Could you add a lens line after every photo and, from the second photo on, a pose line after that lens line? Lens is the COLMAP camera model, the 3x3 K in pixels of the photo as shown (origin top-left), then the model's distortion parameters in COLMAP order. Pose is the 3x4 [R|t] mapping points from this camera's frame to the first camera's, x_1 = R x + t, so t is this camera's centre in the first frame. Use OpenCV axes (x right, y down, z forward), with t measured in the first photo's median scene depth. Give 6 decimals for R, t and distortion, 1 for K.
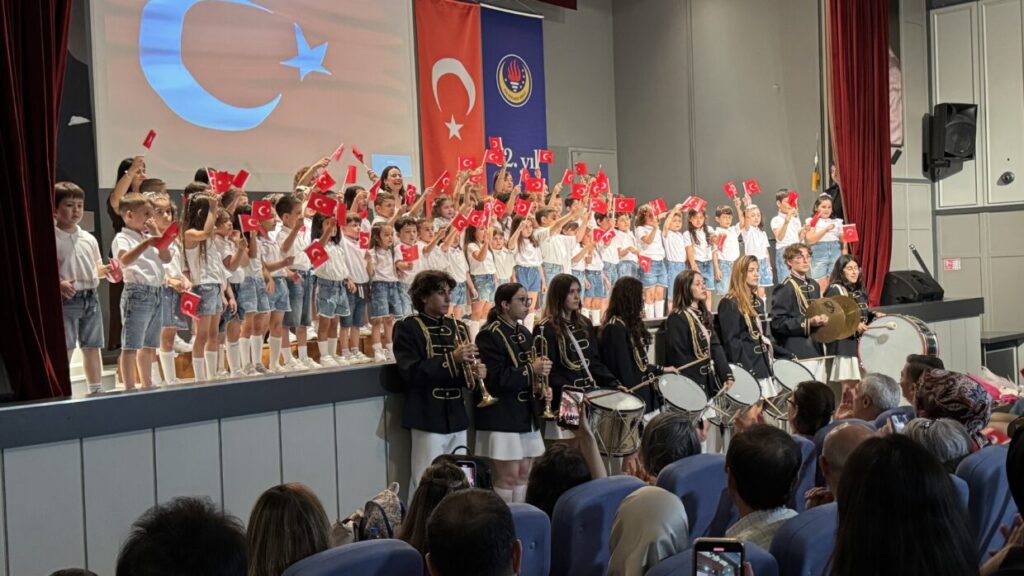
lens RADIAL K [[1160.5, 0, 503.6], [0, 1160.5, 310.2], [0, 0, 1]] dist [0.054827, 0.000000]
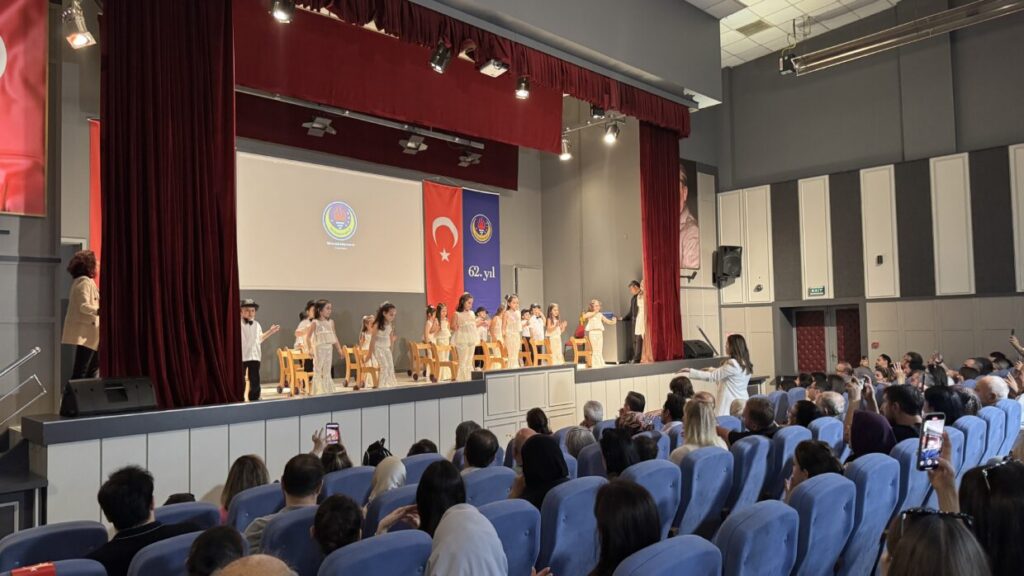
lens RADIAL K [[712.6, 0, 517.9], [0, 712.6, 302.4], [0, 0, 1]] dist [0.069428, -0.089617]
pose [[0.999746, 0.019587, -0.011110, 0.083226], [-0.020259, 0.997745, -0.063994, -0.015007], [0.009831, 0.064203, 0.997888, -0.096418]]
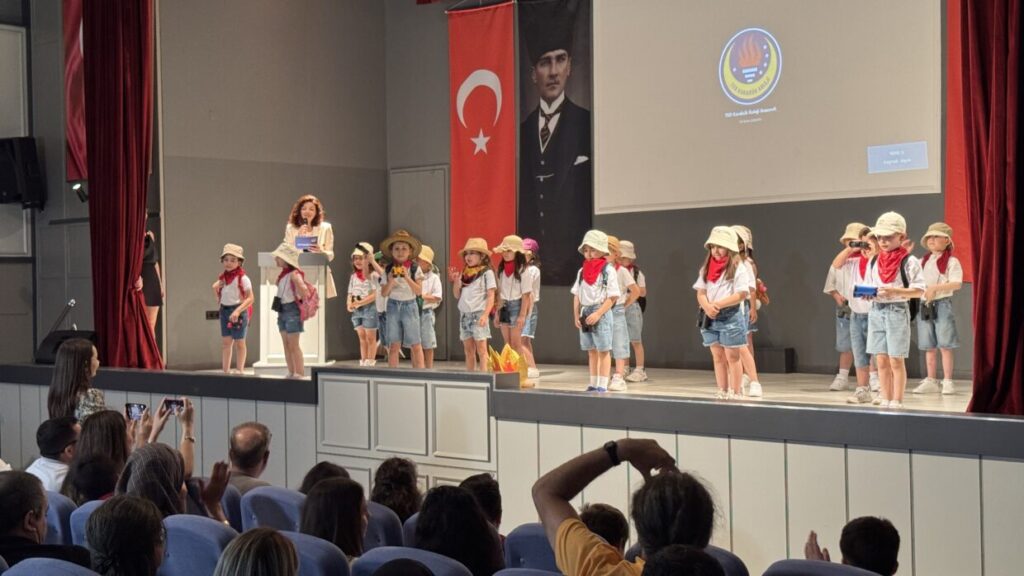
lens RADIAL K [[1439.8, 0, 504.3], [0, 1439.8, 298.8], [0, 0, 1]] dist [0.108036, 0.000000]
pose [[-0.001603, 0.054174, -0.998530, 0.827222], [-0.015960, 0.998403, 0.054192, -0.073371], [0.999871, 0.016024, -0.000736, 0.688497]]
